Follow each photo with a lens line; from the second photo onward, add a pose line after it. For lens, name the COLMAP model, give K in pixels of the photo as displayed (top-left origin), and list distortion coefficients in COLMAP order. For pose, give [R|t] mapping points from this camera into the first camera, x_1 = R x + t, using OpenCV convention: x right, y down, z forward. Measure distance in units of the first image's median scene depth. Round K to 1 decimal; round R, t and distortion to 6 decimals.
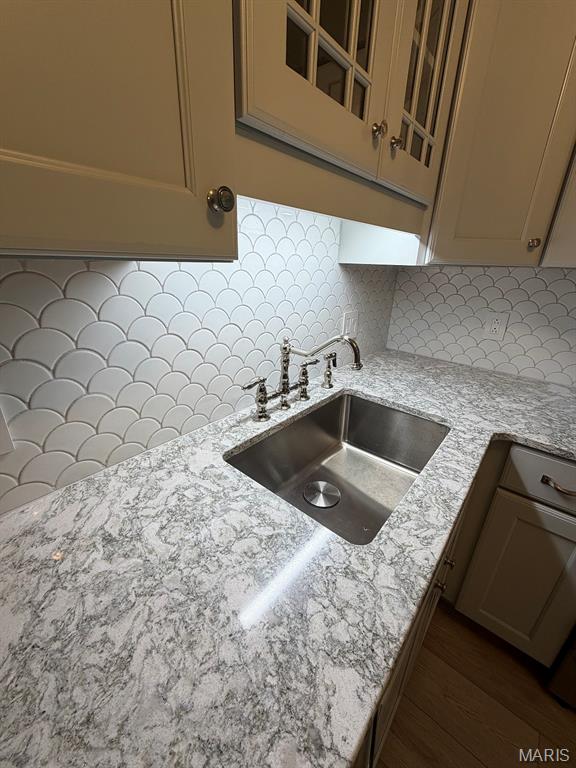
lens RADIAL K [[305.4, 0, 287.5], [0, 305.4, 382.5], [0, 0, 1]] dist [-0.002392, 0.000521]
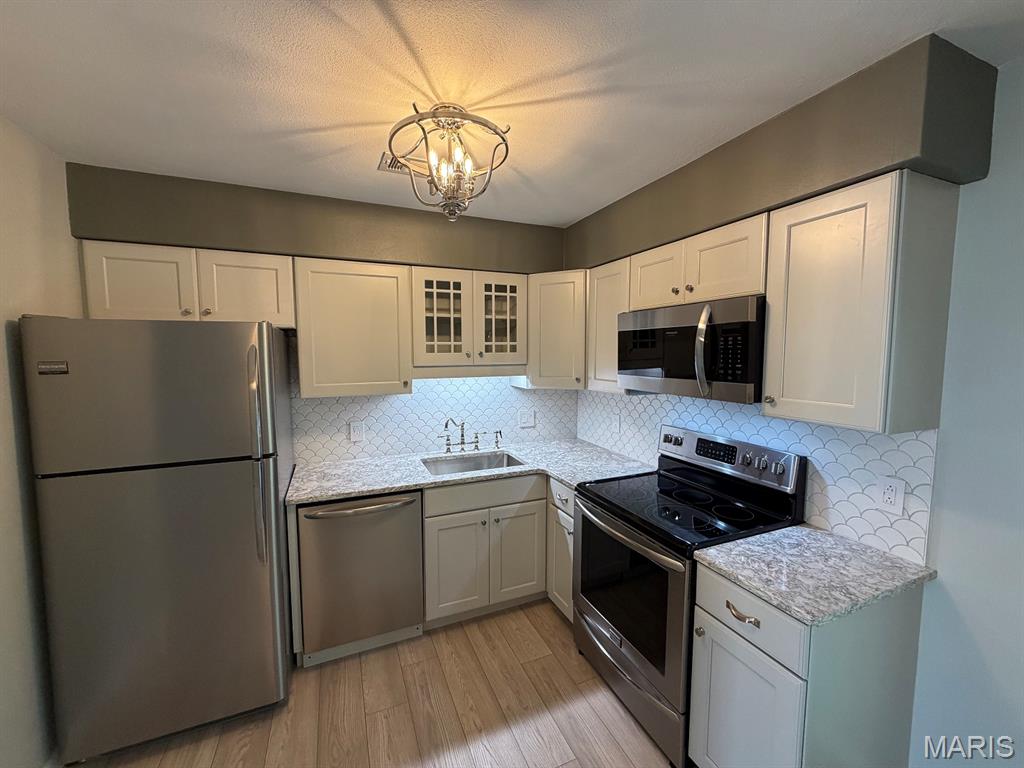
lens RADIAL K [[407.2, 0, 506.7], [0, 407.2, 383.0], [0, 0, 1]] dist [-0.002392, 0.000521]
pose [[0.893262, 0.010200, -0.449421, 1.658660], [-0.141440, 0.955345, -0.259442, 0.344462], [0.426705, 0.295316, 0.854816, -1.550732]]
